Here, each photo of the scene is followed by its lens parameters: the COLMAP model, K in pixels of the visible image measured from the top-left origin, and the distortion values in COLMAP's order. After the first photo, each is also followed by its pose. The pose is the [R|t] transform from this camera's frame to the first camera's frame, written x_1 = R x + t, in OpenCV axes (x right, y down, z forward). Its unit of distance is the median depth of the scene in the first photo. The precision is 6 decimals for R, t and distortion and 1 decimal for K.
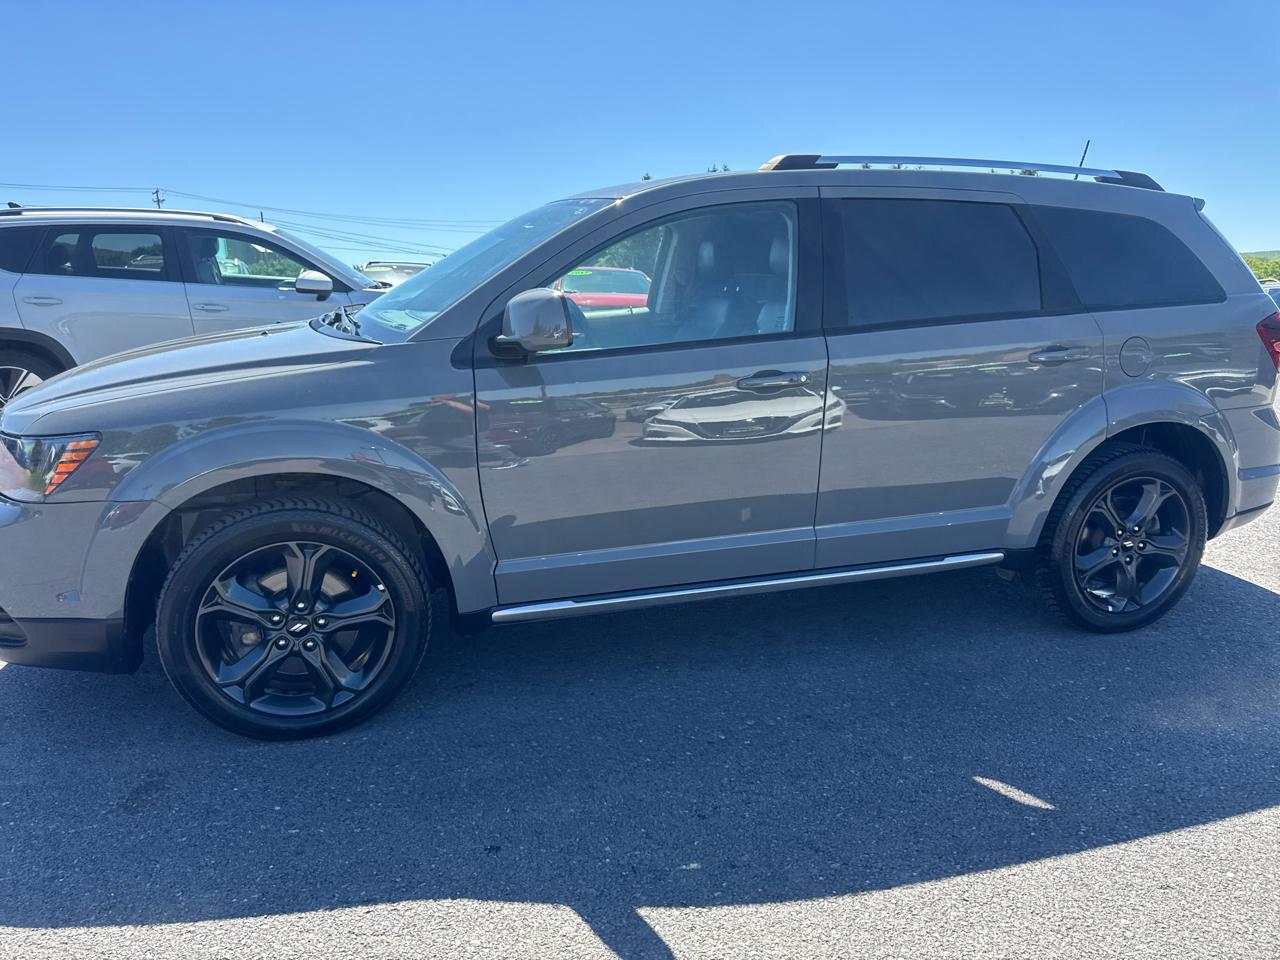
lens RADIAL K [[909.6, 0, 624.8], [0, 909.6, 472.5], [0, 0, 1]] dist [0.020332, -0.024424]
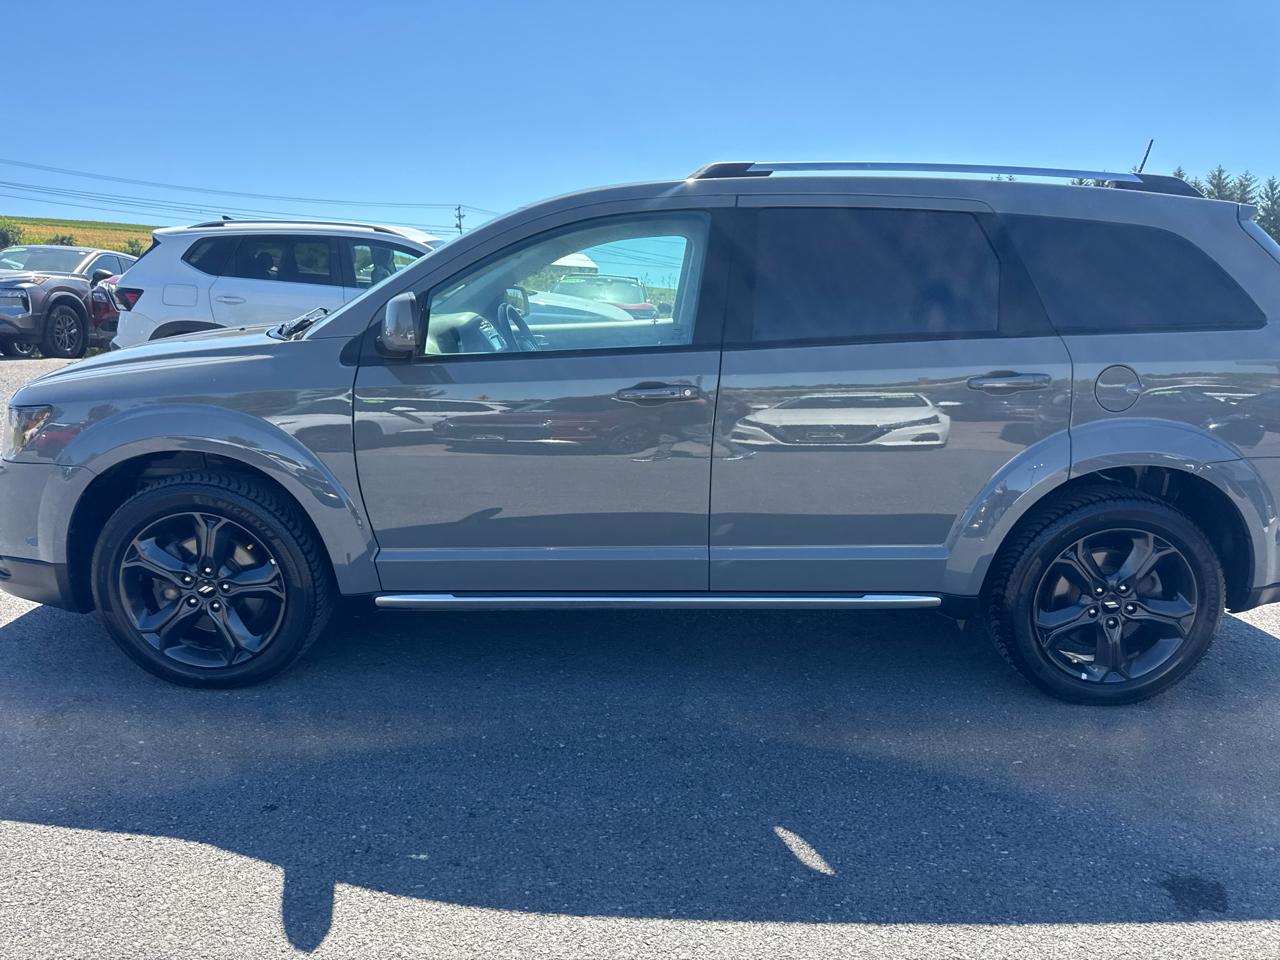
lens RADIAL K [[909.6, 0, 633.8], [0, 909.6, 472.4], [0, 0, 1]] dist [0.020332, -0.024424]
pose [[0.959619, 0.074391, -0.271288, 0.385549], [-0.078658, 0.996890, -0.004875, -0.007711], [0.270081, 0.026017, 0.962486, 0.049770]]
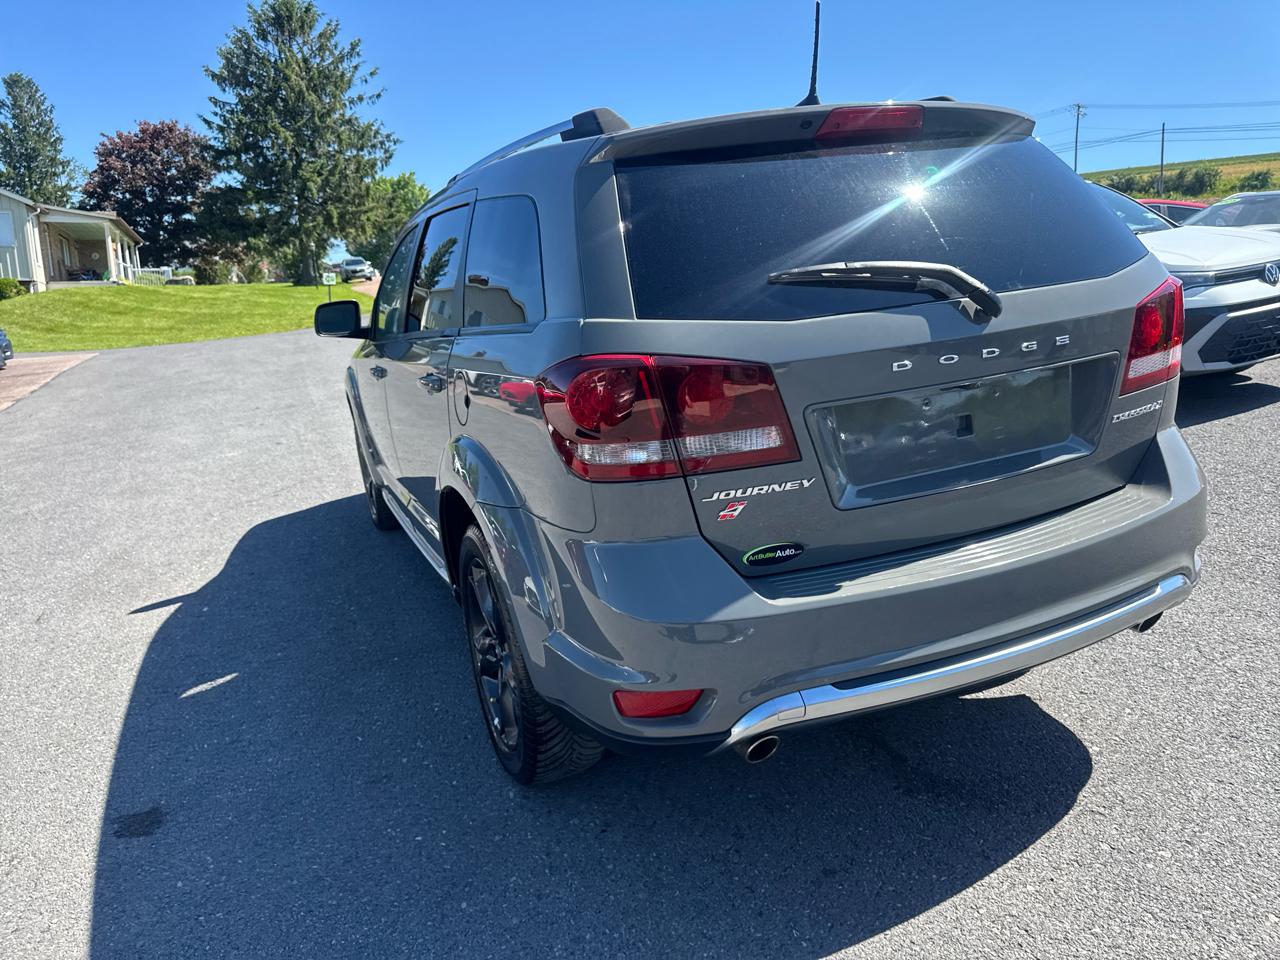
lens RADIAL K [[909.6, 0, 648.5], [0, 909.6, 477.3], [0, 0, 1]] dist [0.020332, -0.024424]
pose [[0.110759, 0.219979, -0.969196, 1.407154], [-0.129249, 0.970103, 0.205415, -0.254167], [0.985407, 0.102516, 0.135880, 1.130050]]
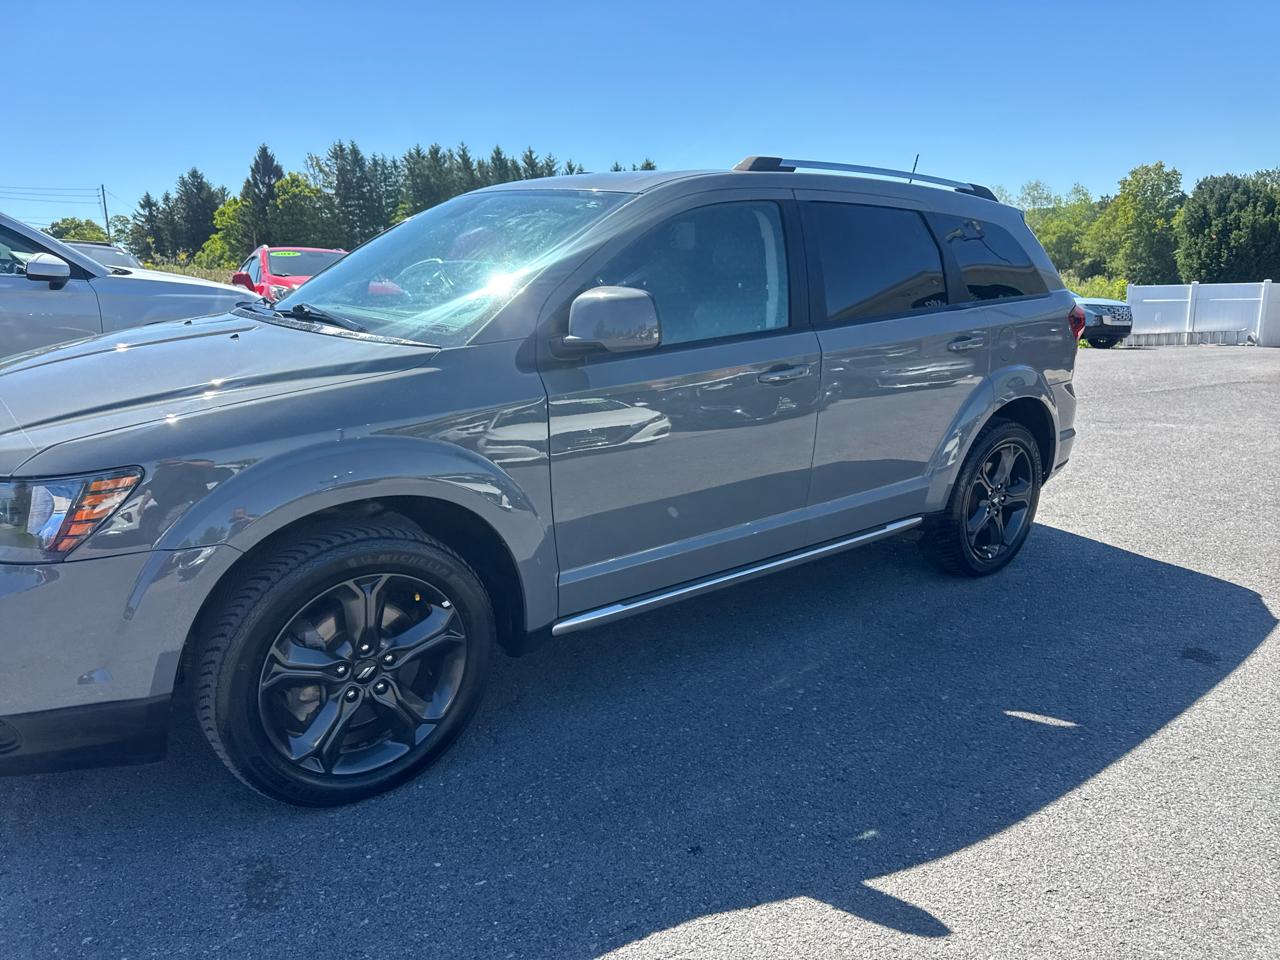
lens RADIAL K [[904.7, 0, 643.6], [0, 904.7, 493.1], [0, 0, 1]] dist [0.021549, -0.023602]
pose [[0.923867, -0.080082, 0.374243, -0.366184], [0.066494, 0.996578, 0.049101, -0.022888], [-0.376894, -0.020478, 0.926030, 0.077392]]
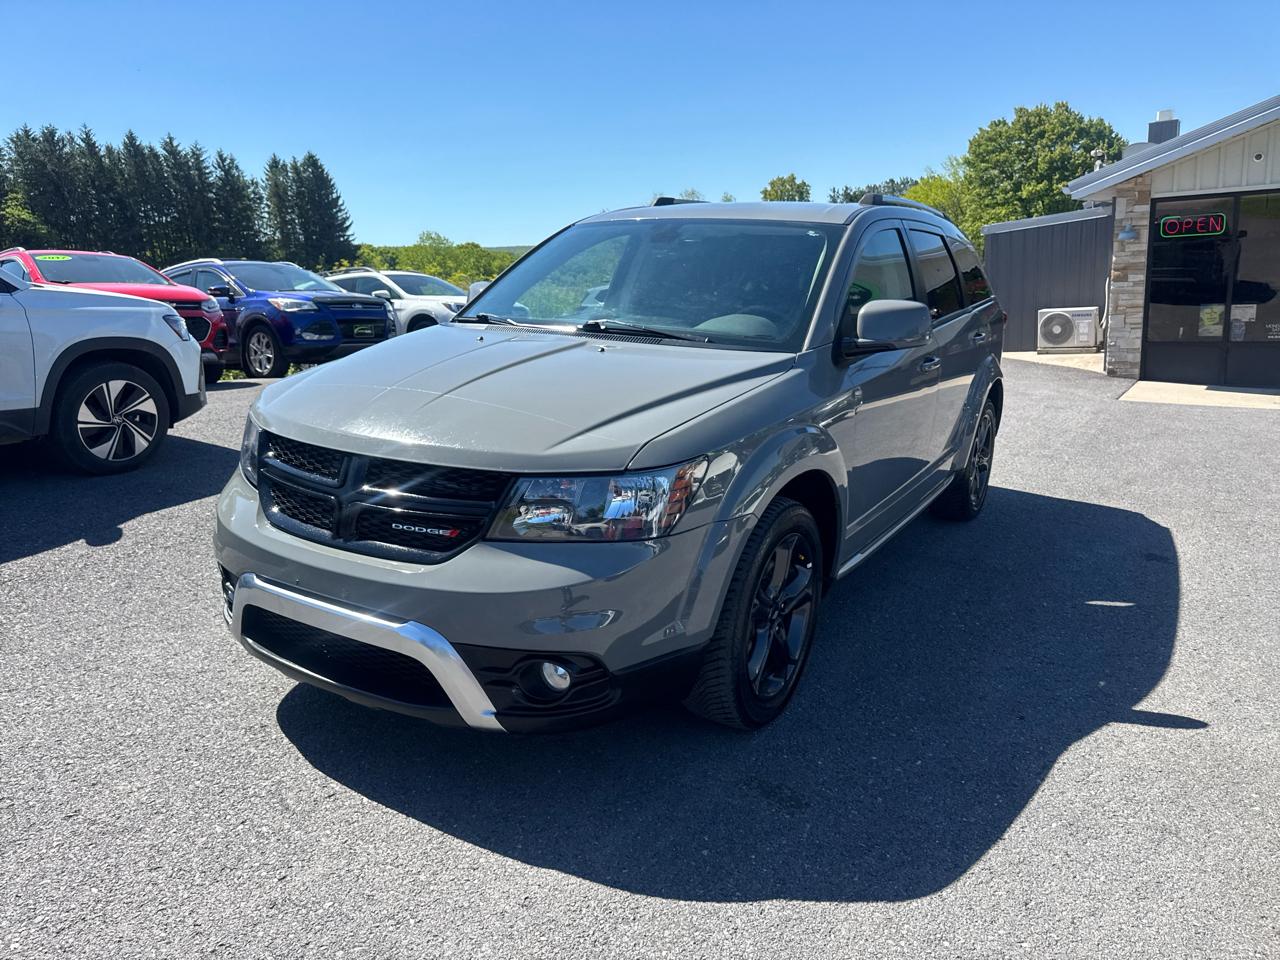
lens RADIAL K [[909.6, 0, 642.0], [0, 909.6, 488.7], [0, 0, 1]] dist [0.020332, -0.024424]
pose [[0.741034, -0.145788, 0.655450, -1.002661], [0.127057, 0.988955, 0.076320, -0.071113], [-0.659337, 0.026724, 0.751373, 0.244637]]
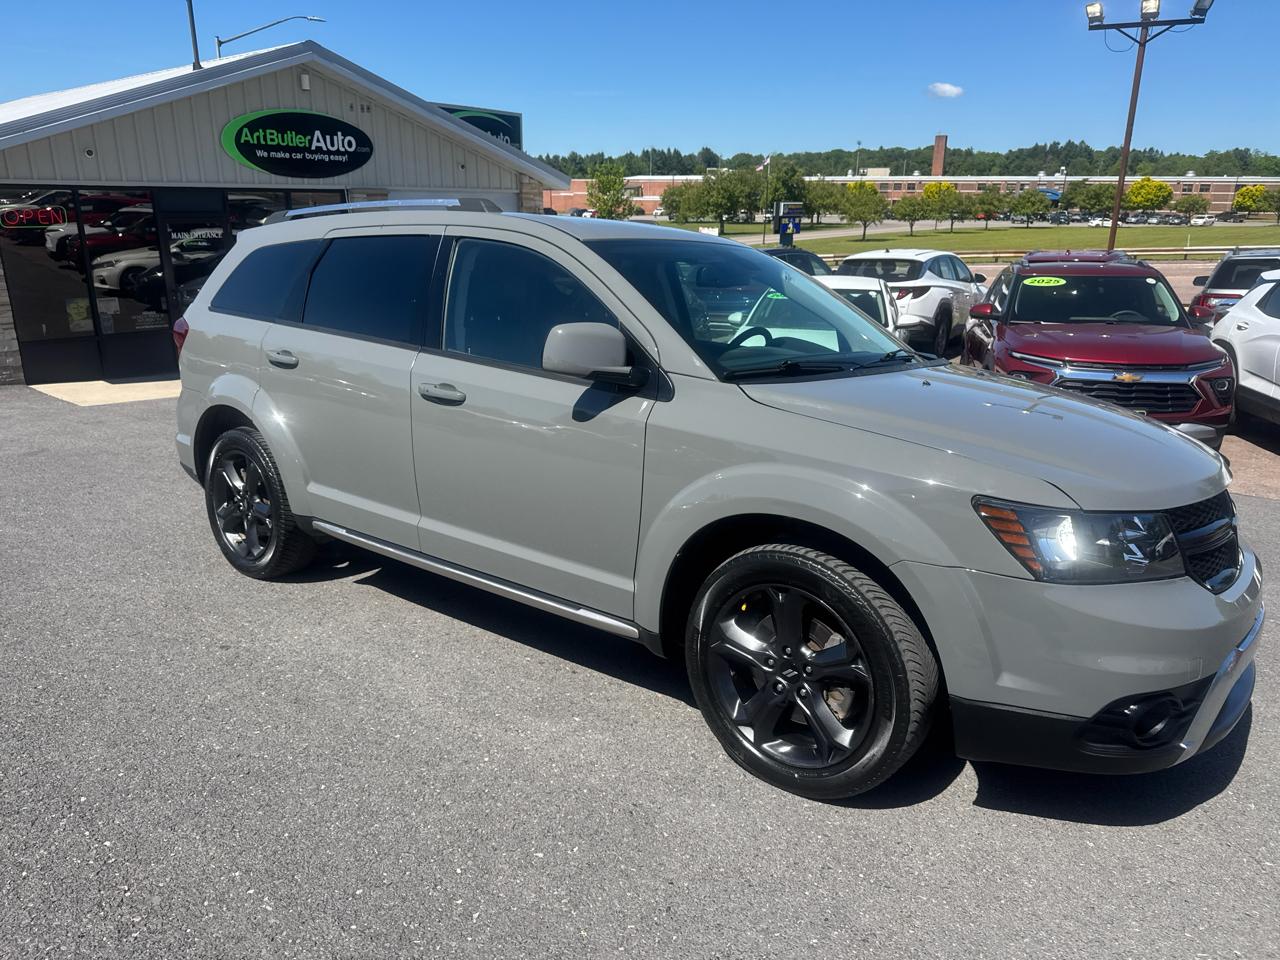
lens RADIAL K [[904.7, 0, 624.8], [0, 904.7, 487.6], [0, 0, 1]] dist [0.021549, -0.023602]
pose [[-0.558637, -0.196236, 0.805864, -1.057814], [0.159258, 0.928150, 0.336414, -0.449607], [-0.813979, 0.316273, -0.487247, 1.879926]]
